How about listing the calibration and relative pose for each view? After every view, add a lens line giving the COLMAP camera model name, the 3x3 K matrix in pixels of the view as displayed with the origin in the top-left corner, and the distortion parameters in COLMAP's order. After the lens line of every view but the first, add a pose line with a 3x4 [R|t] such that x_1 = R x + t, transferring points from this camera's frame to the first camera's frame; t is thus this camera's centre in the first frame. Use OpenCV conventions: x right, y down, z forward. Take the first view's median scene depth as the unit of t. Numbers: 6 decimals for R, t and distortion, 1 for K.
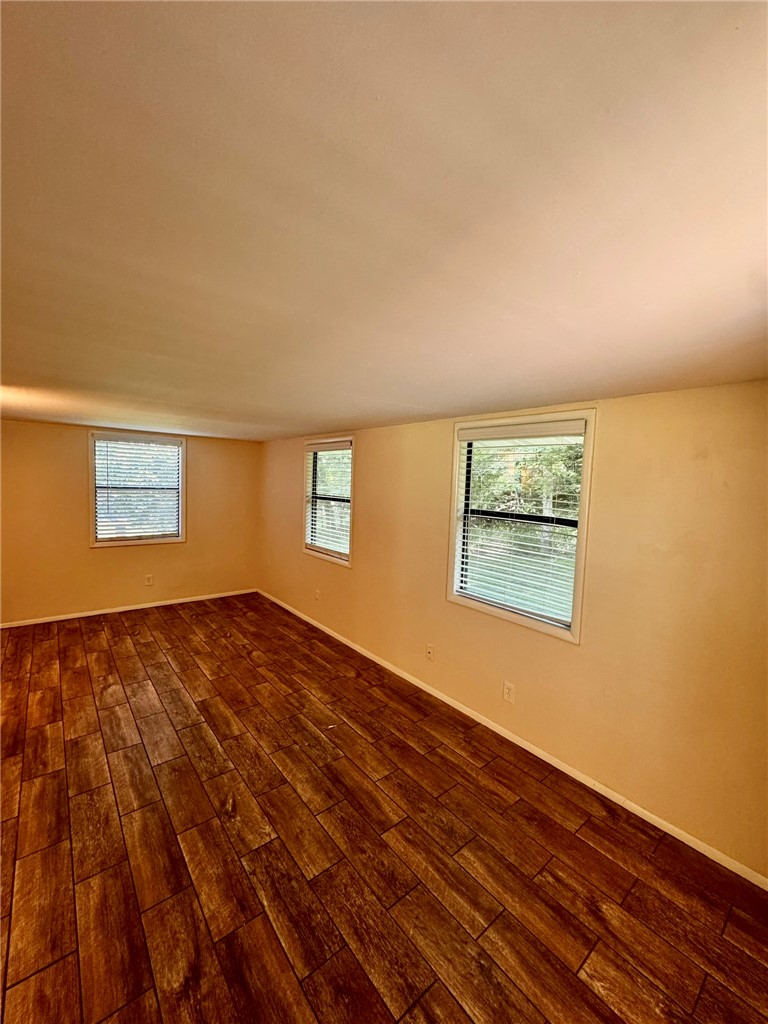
lens RADIAL K [[411.4, 0, 384.0], [0, 411.4, 512.0], [0, 0, 1]] dist [0.000194, -0.000289]
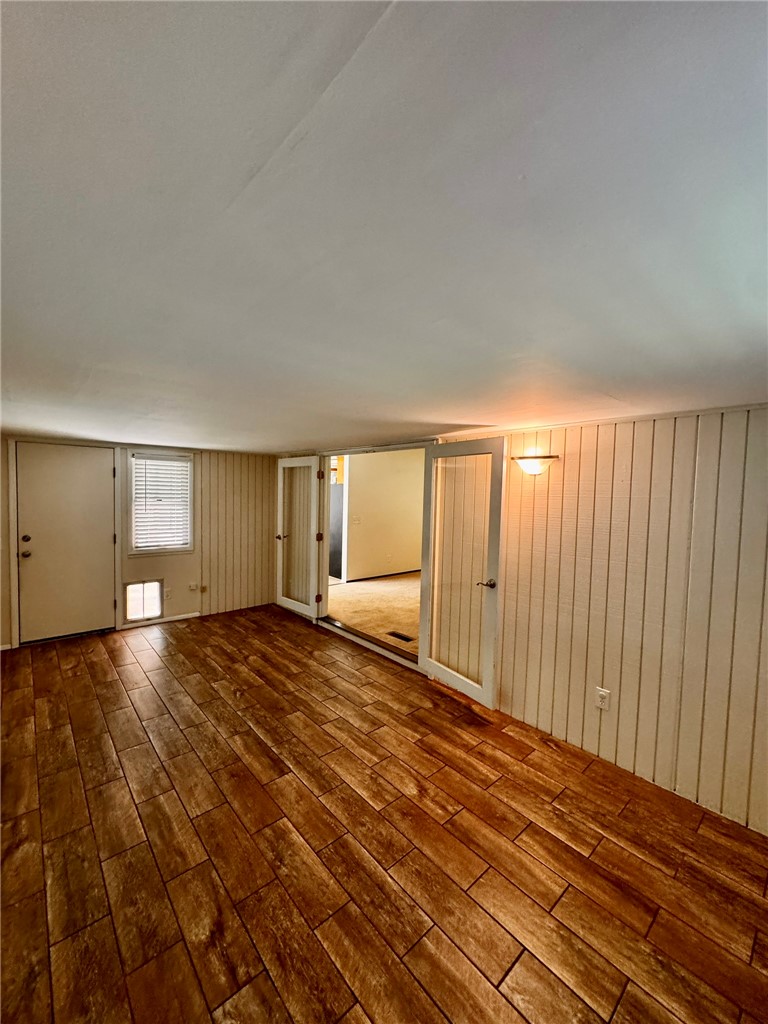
lens RADIAL K [[411.4, 0, 384.0], [0, 411.4, 512.0], [0, 0, 1]] dist [0.000194, -0.000289]
pose [[-0.997630, -0.055582, -0.040550, -0.617926], [-0.060277, 0.990244, 0.125631, -0.165177], [0.033171, 0.127777, -0.991248, 1.855172]]
